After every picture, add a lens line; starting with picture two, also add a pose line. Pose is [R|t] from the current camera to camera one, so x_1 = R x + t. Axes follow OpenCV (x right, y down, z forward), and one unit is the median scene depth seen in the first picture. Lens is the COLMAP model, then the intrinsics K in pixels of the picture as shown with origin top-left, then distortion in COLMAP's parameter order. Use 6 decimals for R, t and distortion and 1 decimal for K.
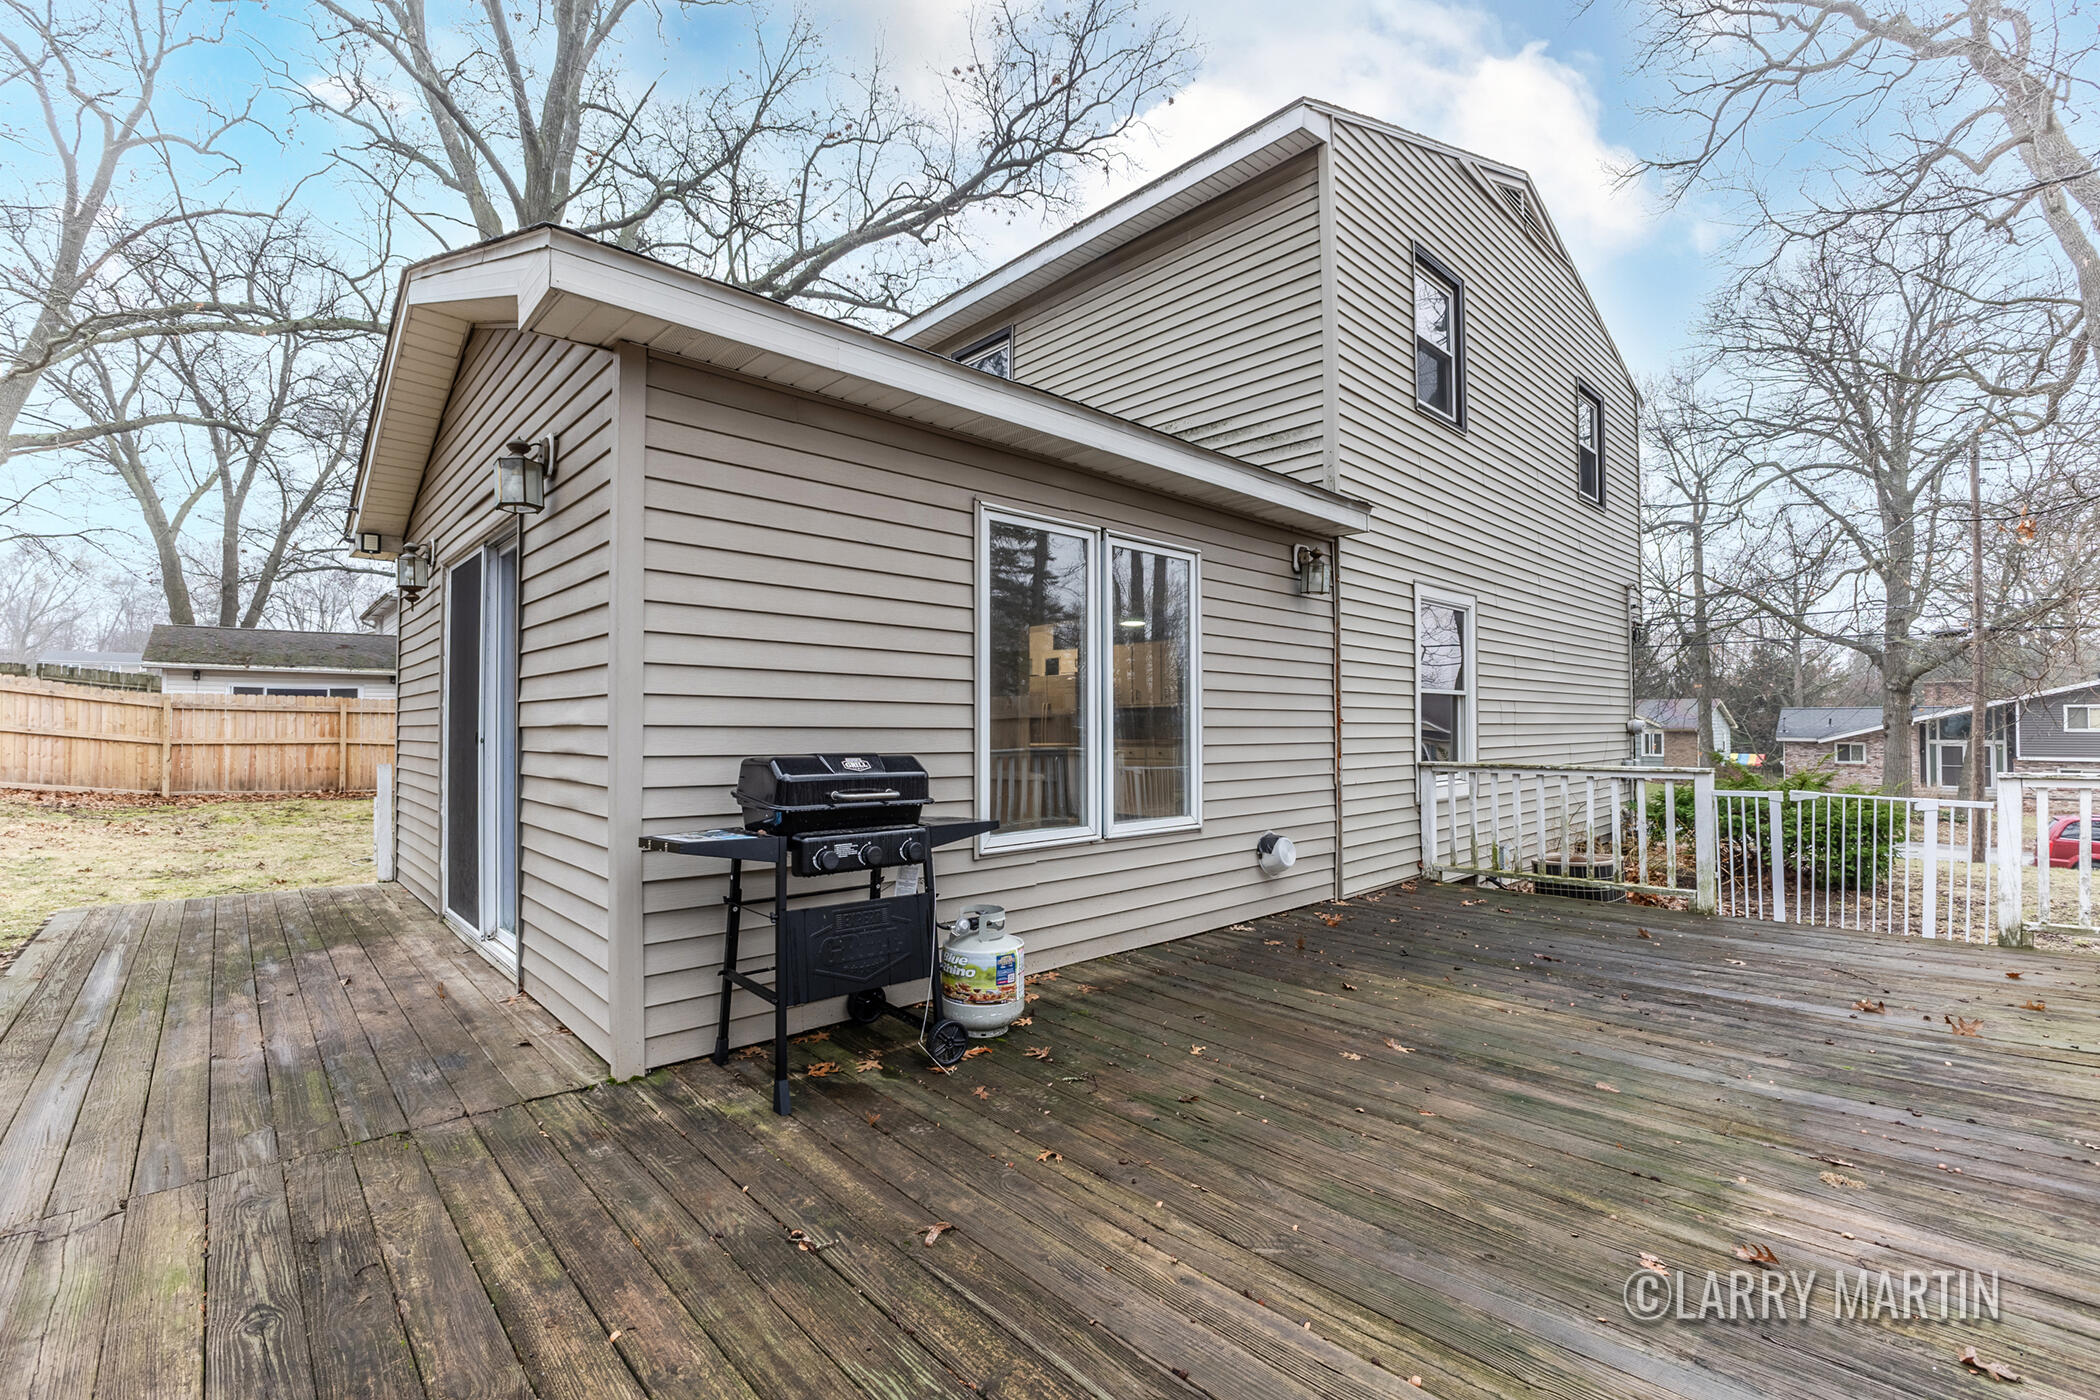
lens RADIAL K [[899.5, 0, 1041.2], [0, 899.5, 682.3], [0, 0, 1]] dist [-0.030271, -0.000002]
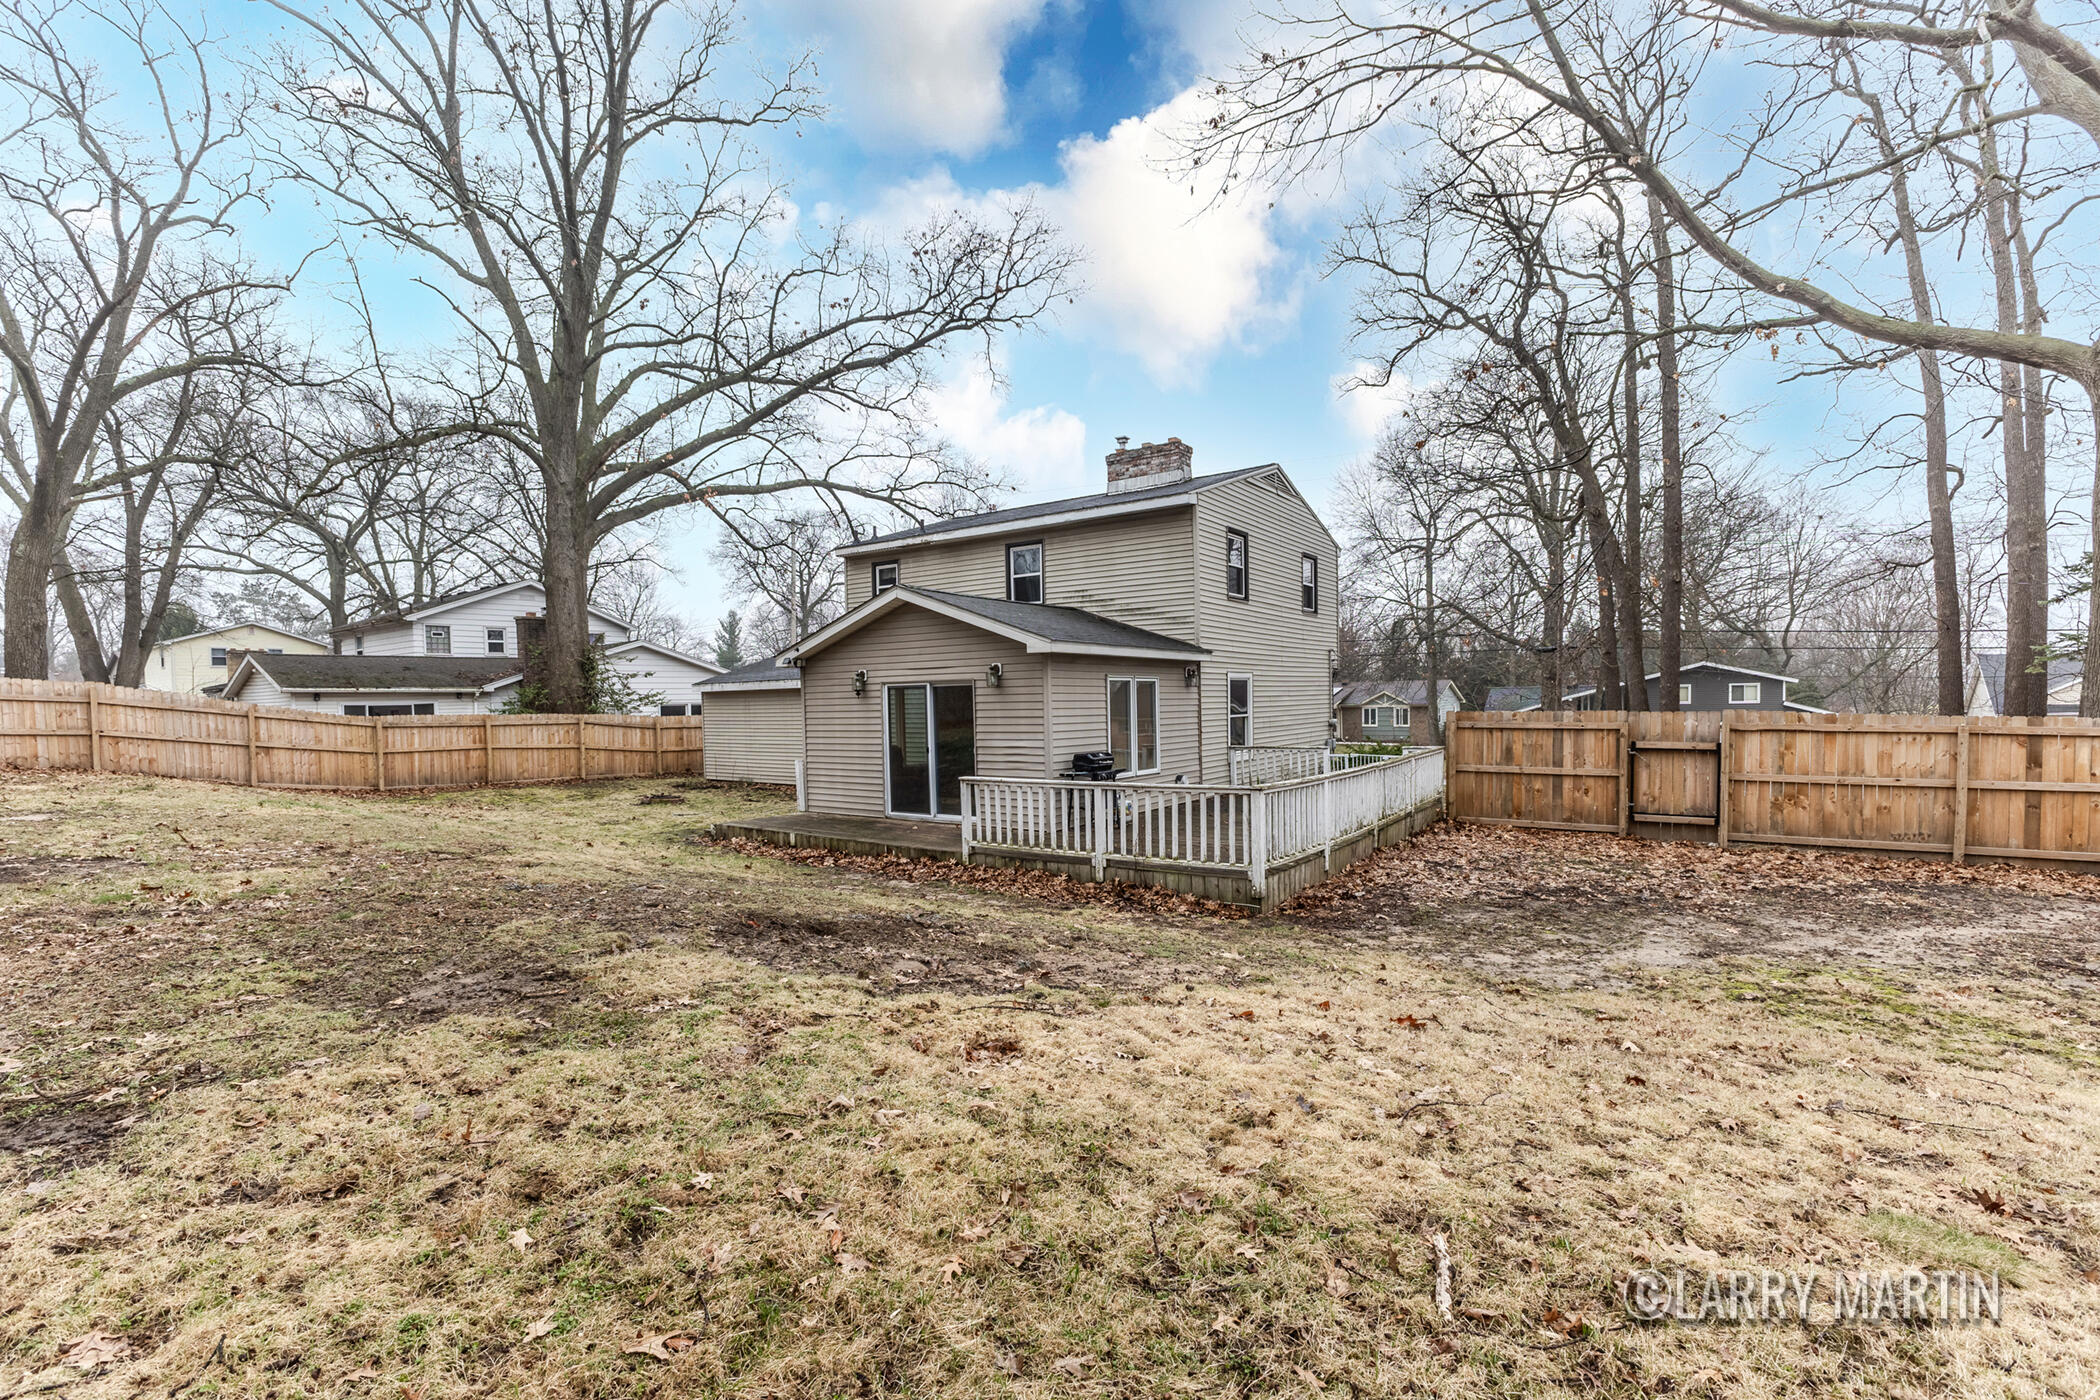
lens RADIAL K [[934.8, 0, 1038.7], [0, 934.8, 682.2], [0, 0, 1]] dist [-0.027458, 0.000667]
pose [[0.979372, -0.014570, 0.201539, -0.202550], [0.008764, 0.999521, 0.029674, -0.055801], [-0.201875, -0.027295, 0.979031, -0.468870]]
